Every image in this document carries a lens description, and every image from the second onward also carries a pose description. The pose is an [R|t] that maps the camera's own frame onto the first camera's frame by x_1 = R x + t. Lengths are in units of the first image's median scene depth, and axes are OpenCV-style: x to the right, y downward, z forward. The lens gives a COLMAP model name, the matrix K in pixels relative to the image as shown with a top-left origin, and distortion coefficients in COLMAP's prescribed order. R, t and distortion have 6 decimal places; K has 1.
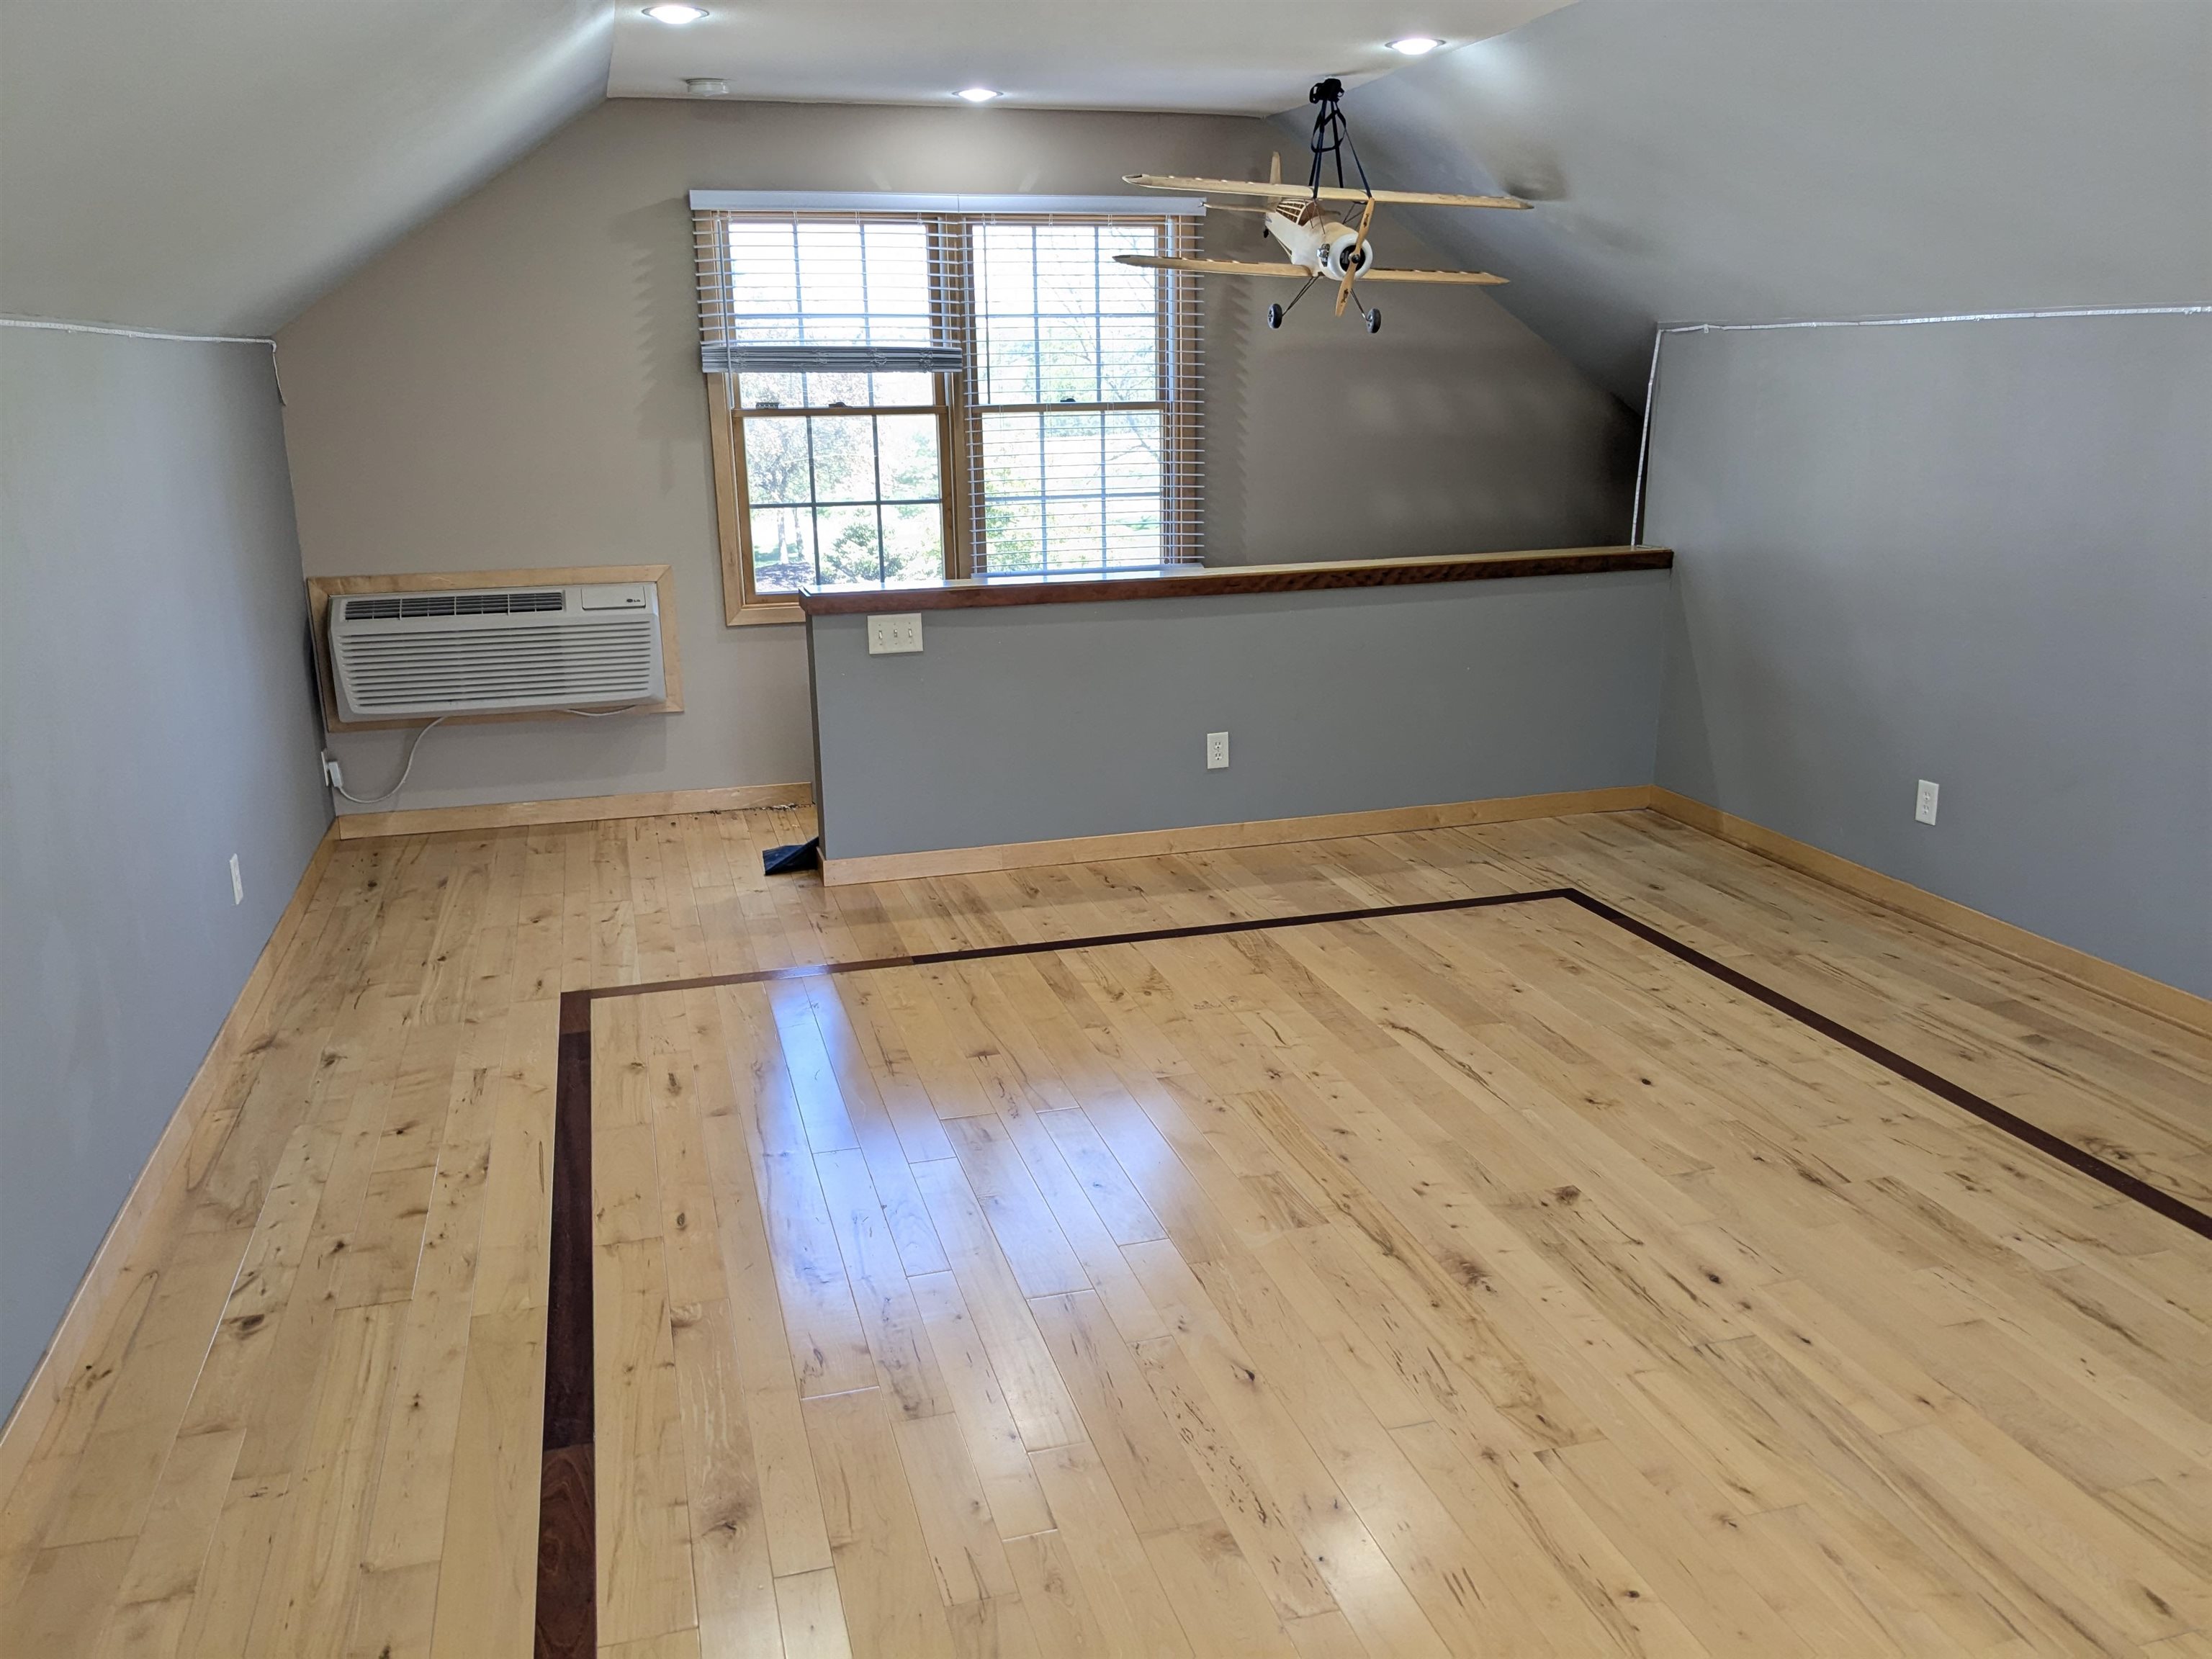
lens RADIAL K [[1728.7, 0, 1091.7], [0, 1728.7, 835.6], [0, 0, 1]] dist [0.021999, -0.032026]
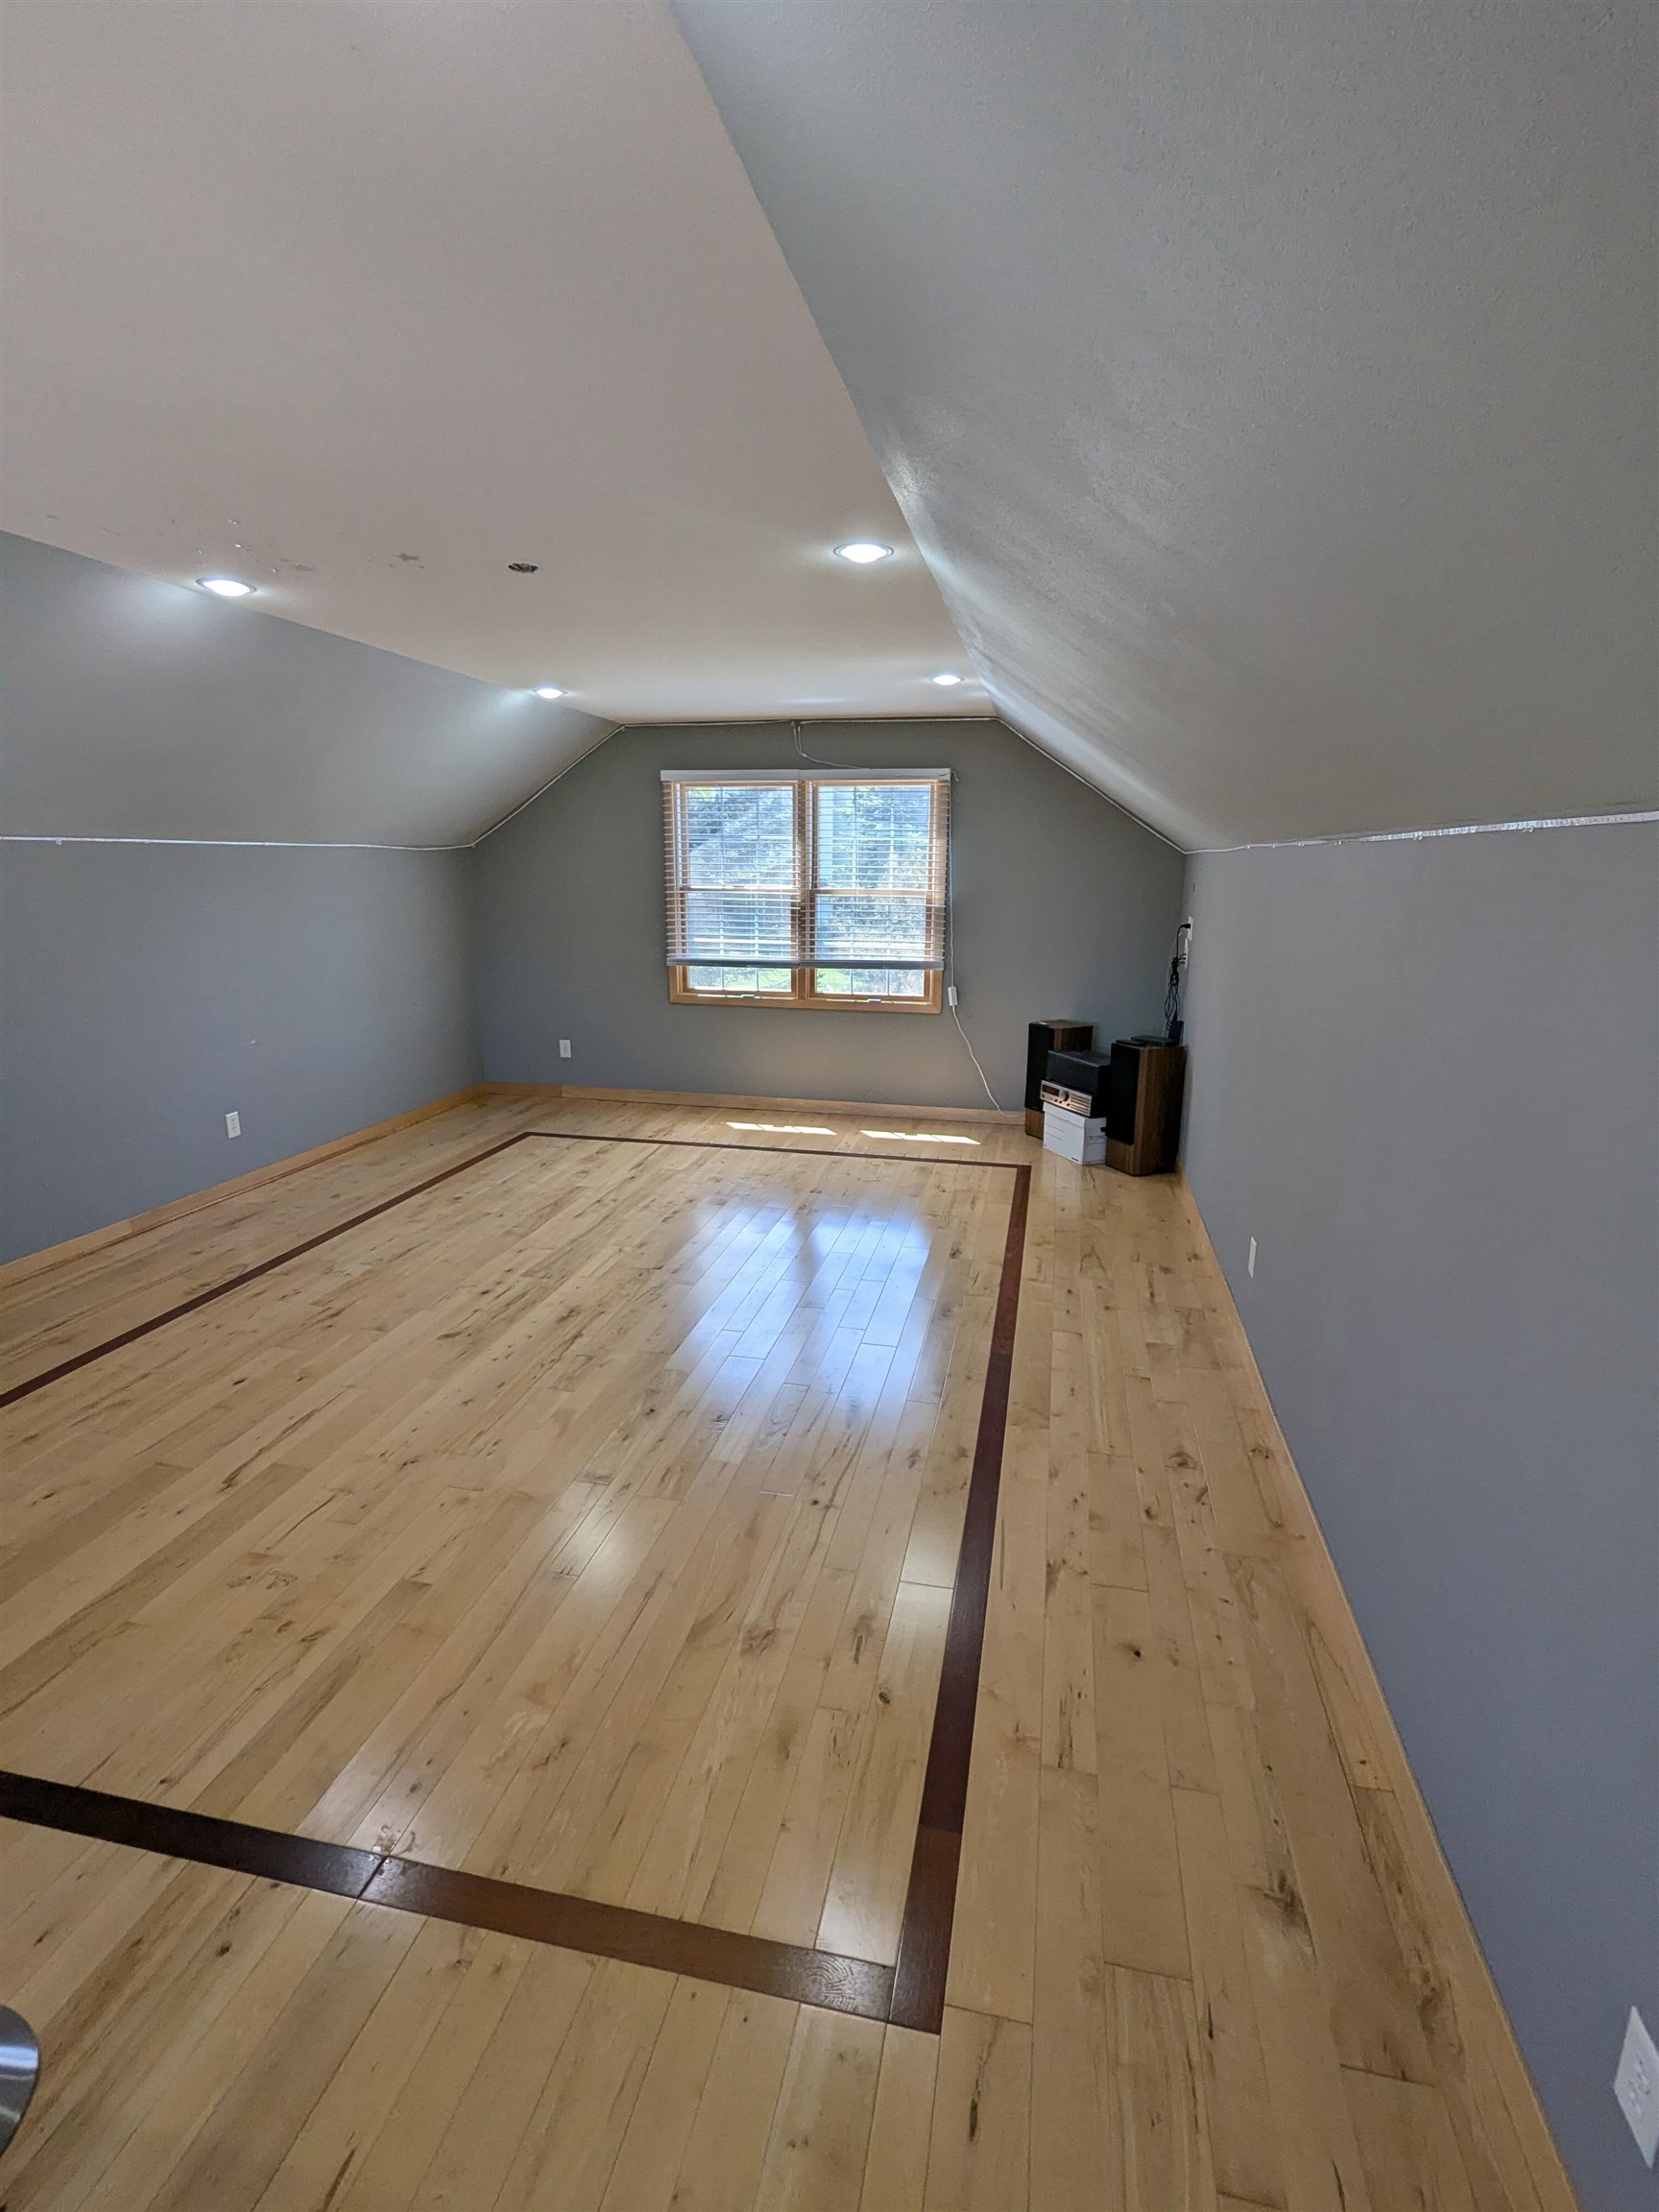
lens RADIAL K [[1036.0, 0, 814.4], [0, 1036.0, 1098.4], [0, 0, 1]] dist [-0.011885, 0.004900]
pose [[-0.872656, -0.106917, 0.476487, -0.520998], [0.128241, 0.891319, 0.434863, -0.415278], [-0.471196, 0.440591, -0.764103, 1.497944]]
